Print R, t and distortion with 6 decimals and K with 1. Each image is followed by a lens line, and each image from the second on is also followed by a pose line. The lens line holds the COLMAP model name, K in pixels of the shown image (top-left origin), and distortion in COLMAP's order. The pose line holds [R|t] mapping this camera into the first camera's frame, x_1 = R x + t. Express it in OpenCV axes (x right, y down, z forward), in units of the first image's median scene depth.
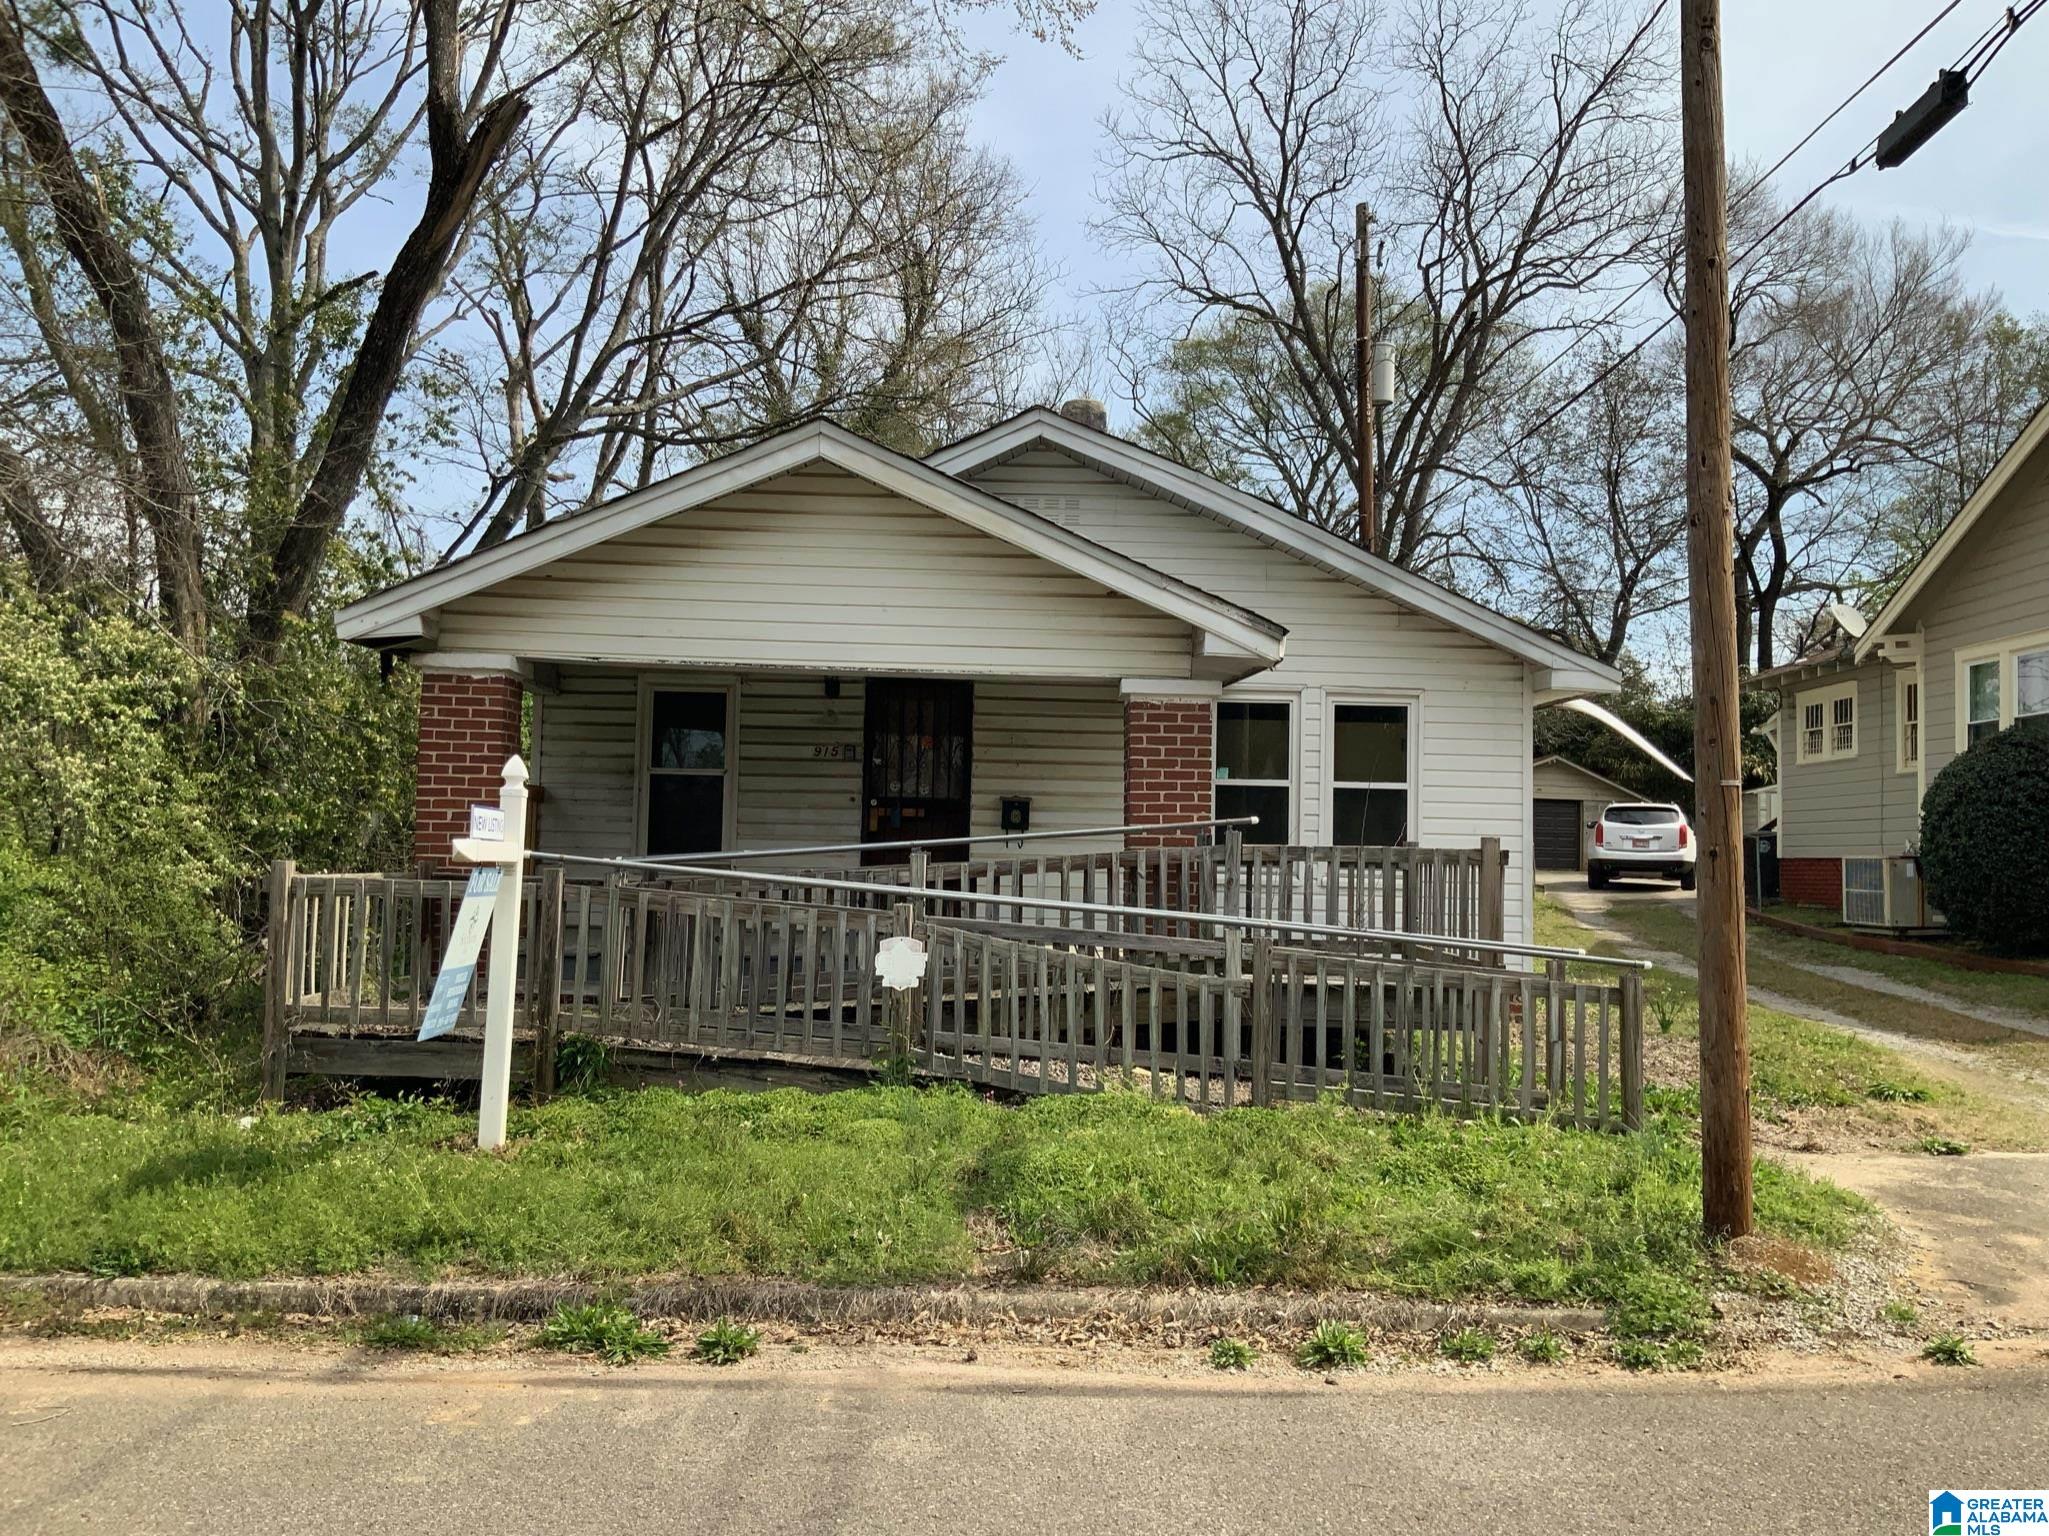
lens RADIAL K [[1695.2, 0, 1031.4], [0, 1695.2, 767.2], [0, 0, 1]] dist [0.112023, -0.215579]
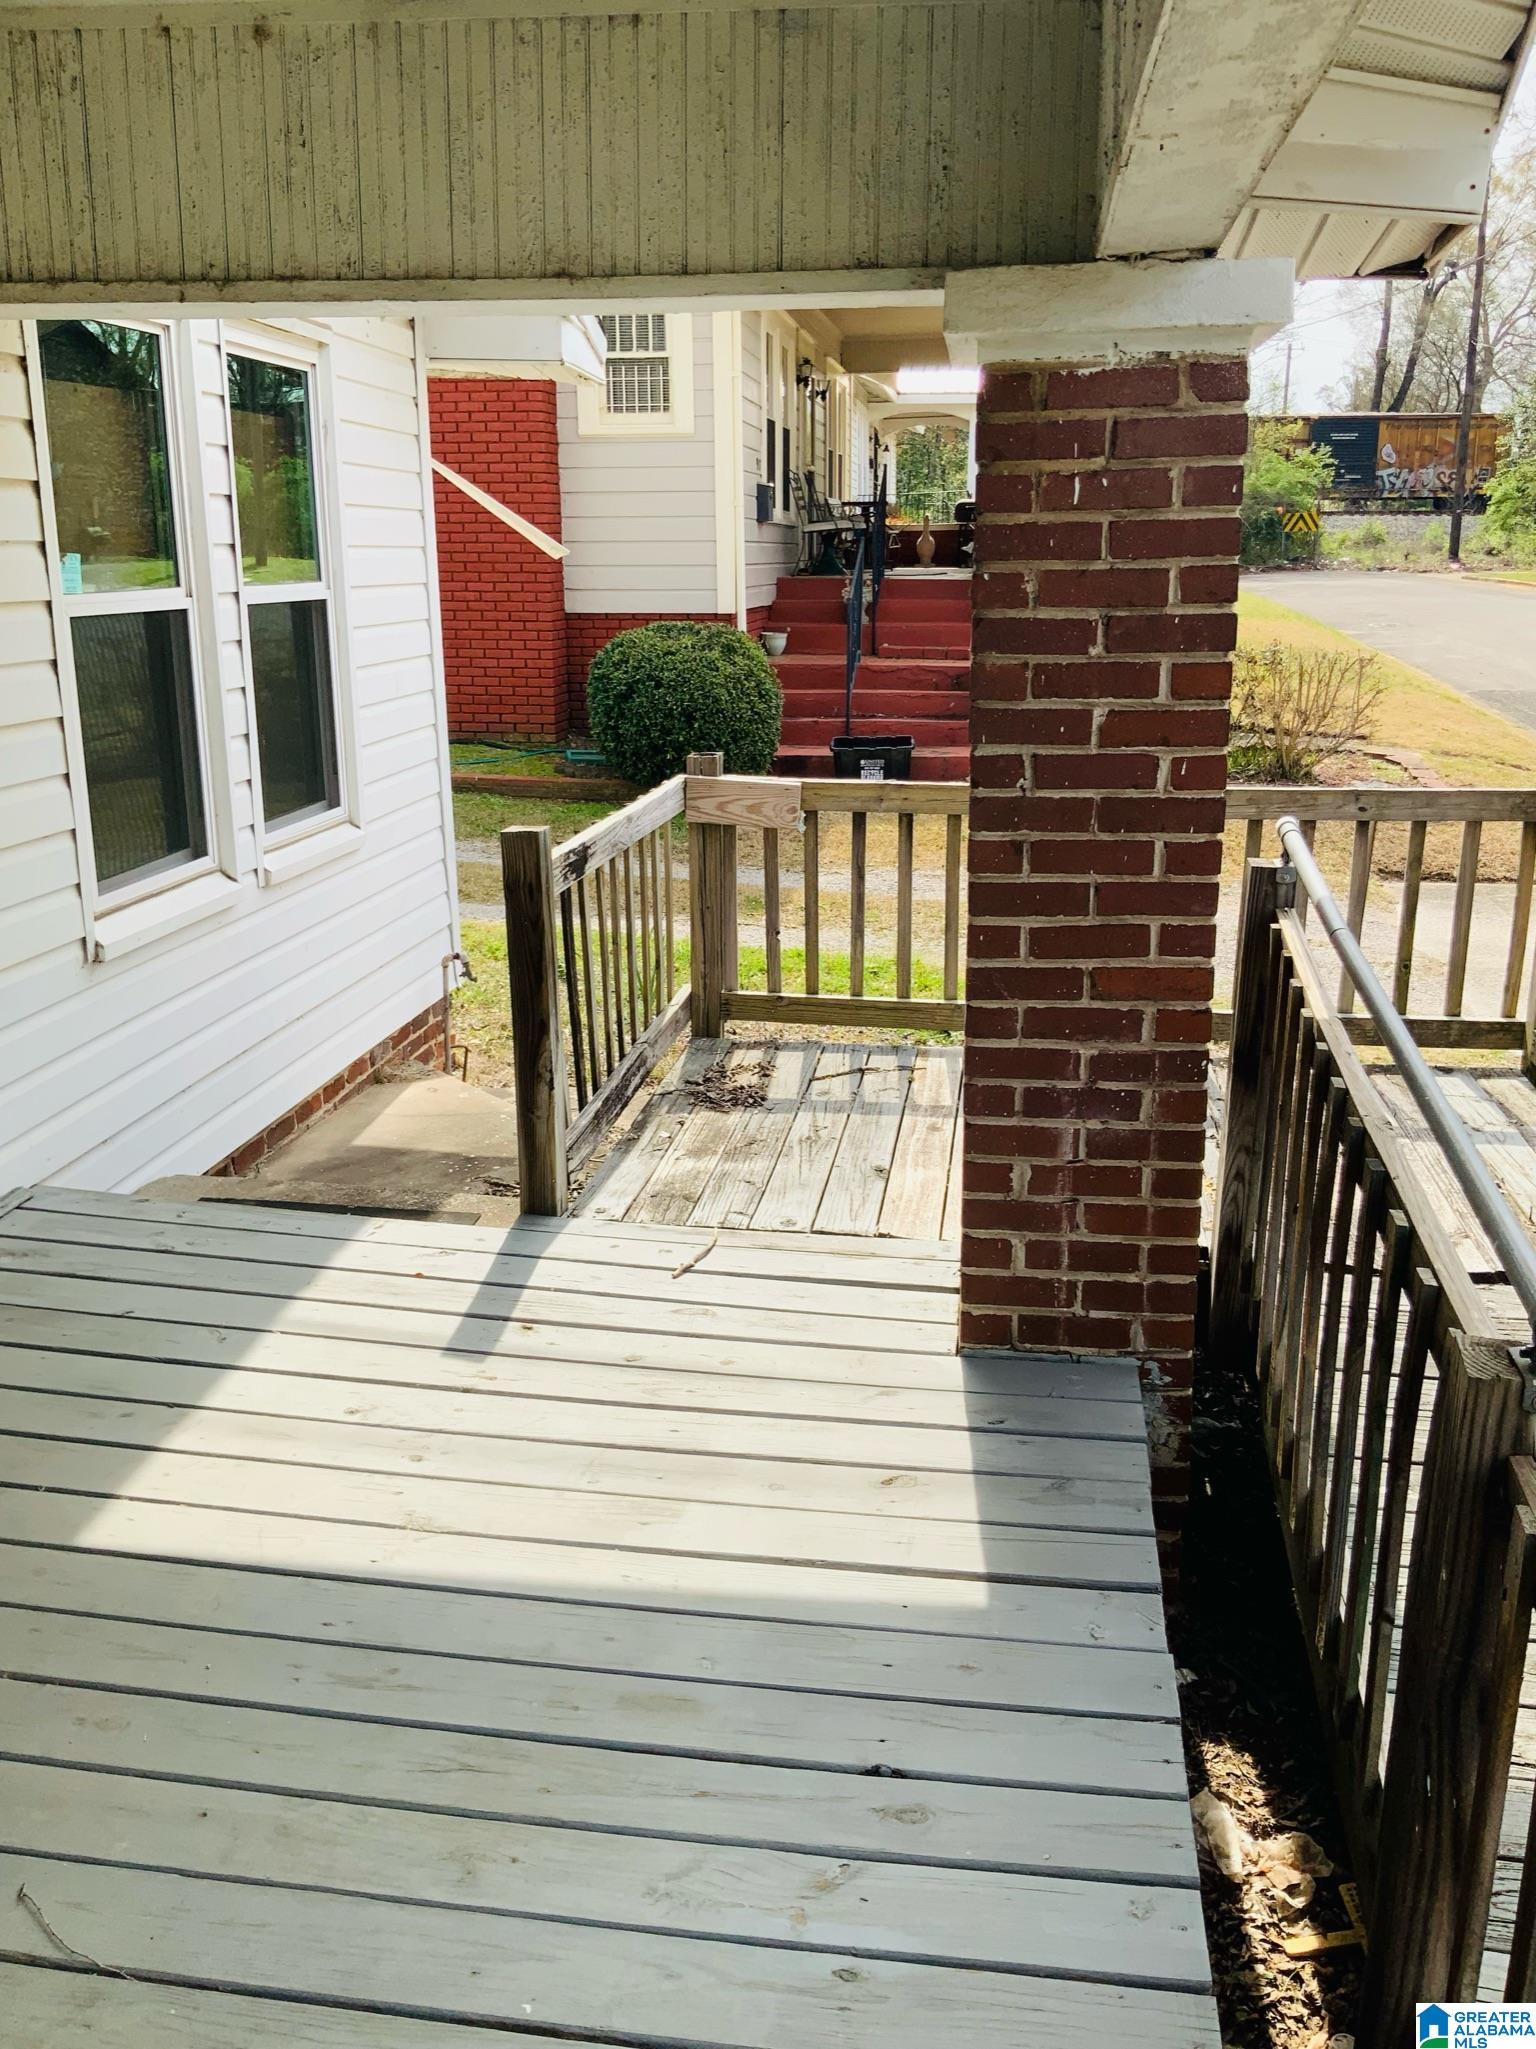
lens RADIAL K [[1696.7, 0, 768.0], [0, 1696.7, 1024.5], [0, 0, 1]] dist [0.110515, -0.207540]
pose [[0.152041, -0.287656, 0.945589, -0.199701], [-0.042528, 0.953921, 0.297029, -0.018723], [-0.987459, -0.085375, 0.132802, 1.029082]]
